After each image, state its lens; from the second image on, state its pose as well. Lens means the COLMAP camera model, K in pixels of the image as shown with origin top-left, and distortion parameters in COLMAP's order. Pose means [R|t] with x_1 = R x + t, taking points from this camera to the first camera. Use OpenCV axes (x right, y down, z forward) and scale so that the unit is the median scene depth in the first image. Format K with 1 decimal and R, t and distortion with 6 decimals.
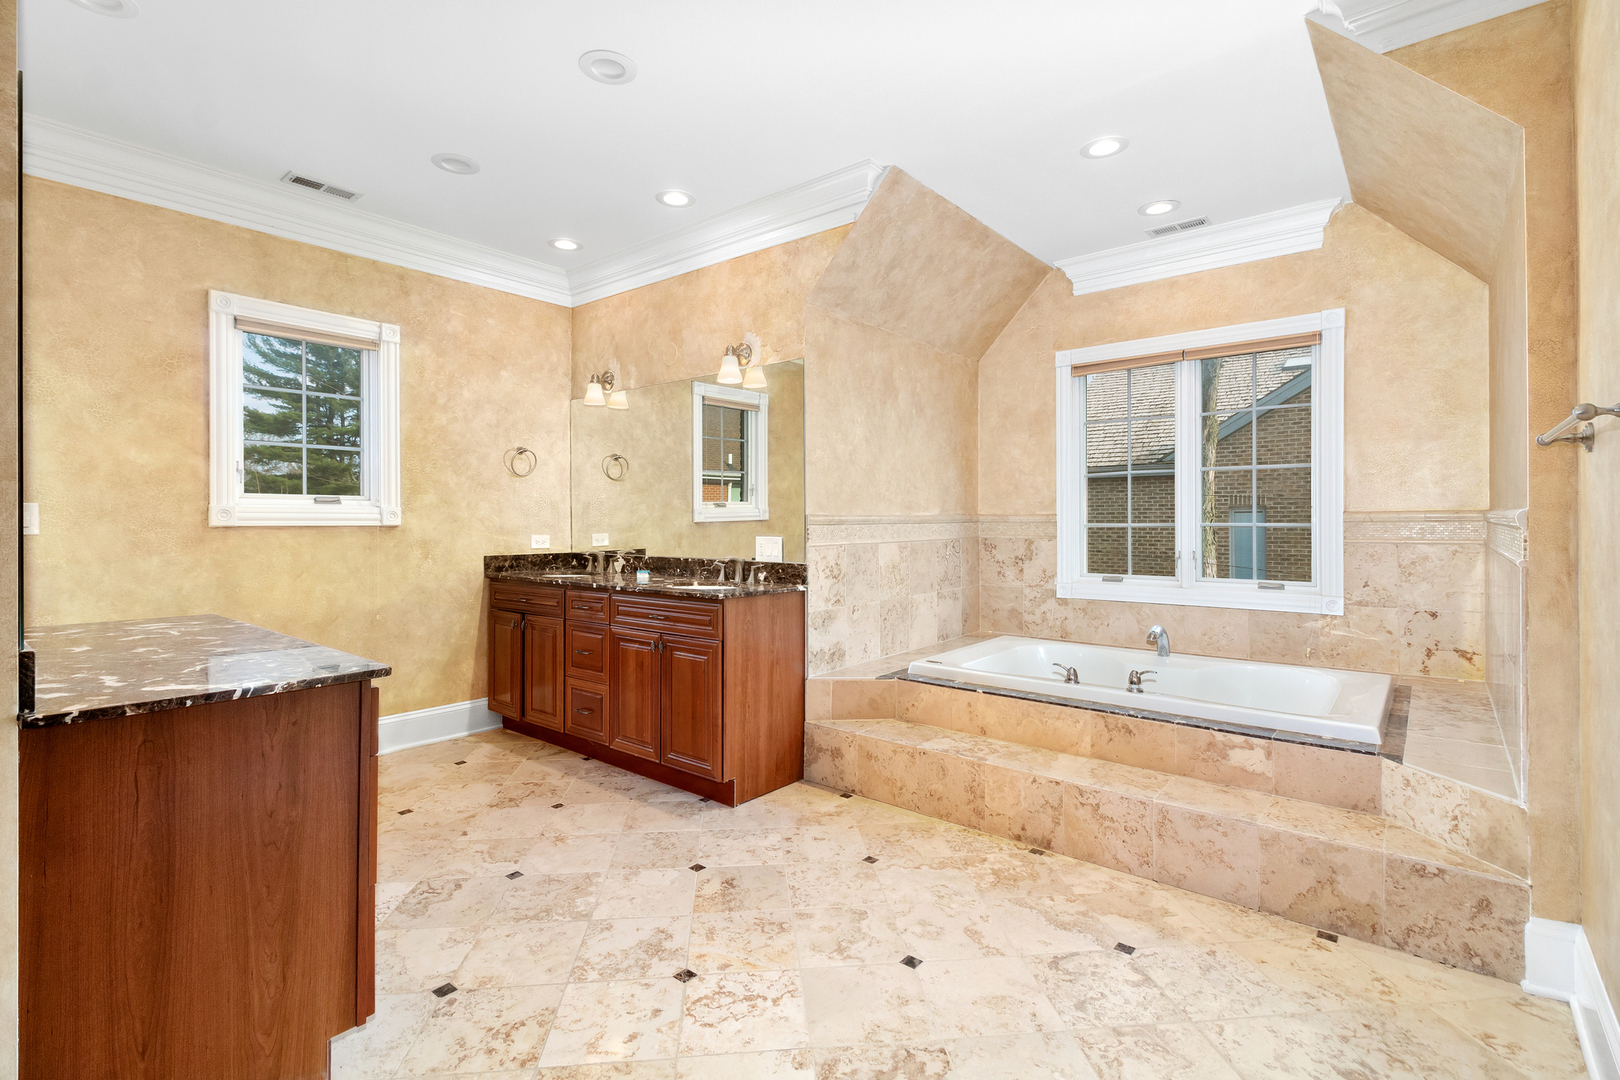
lens RADIAL K [[757.1, 0, 810.9], [0, 757.1, 521.3], [0, 0, 1]] dist [-0.000374, 0.000088]
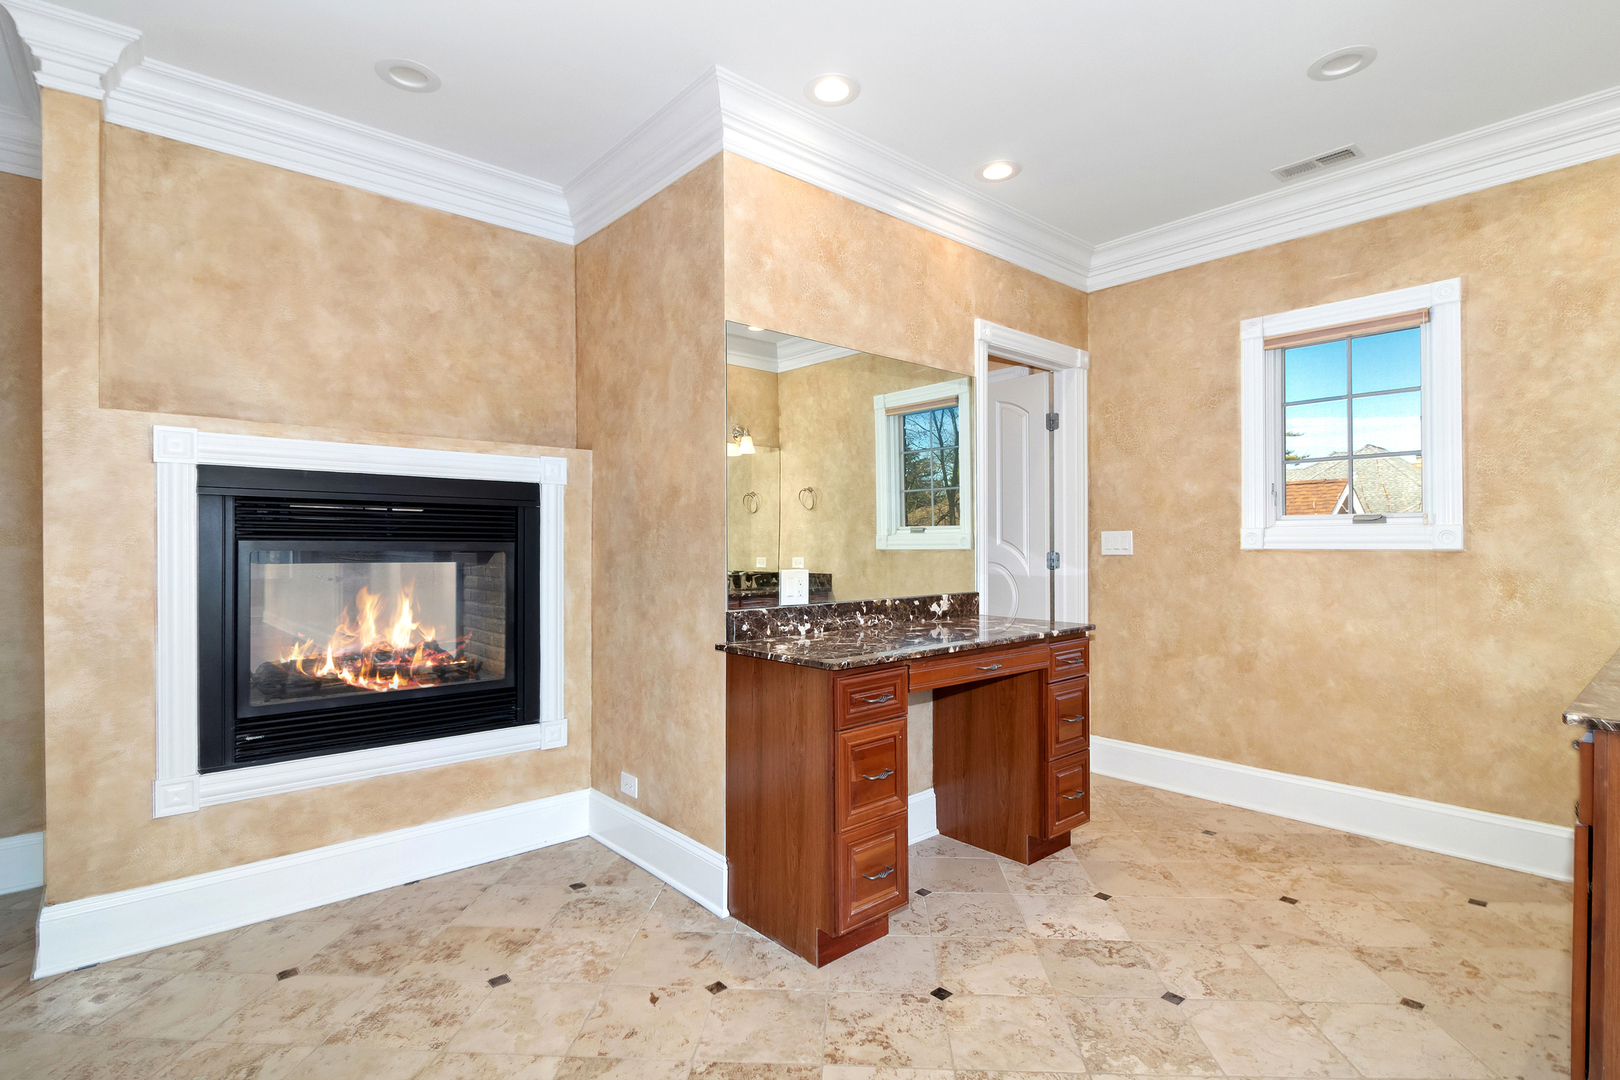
lens RADIAL K [[792.0, 0, 810.0], [0, 792.0, 540.0], [0, 0, 1]] dist [0.024305, -0.014570]
pose [[-0.165618, -0.003290, -0.986185, 0.367424], [0.004284, 0.999983, -0.004055, -0.003992], [0.986181, -0.004896, -0.165601, 0.577609]]
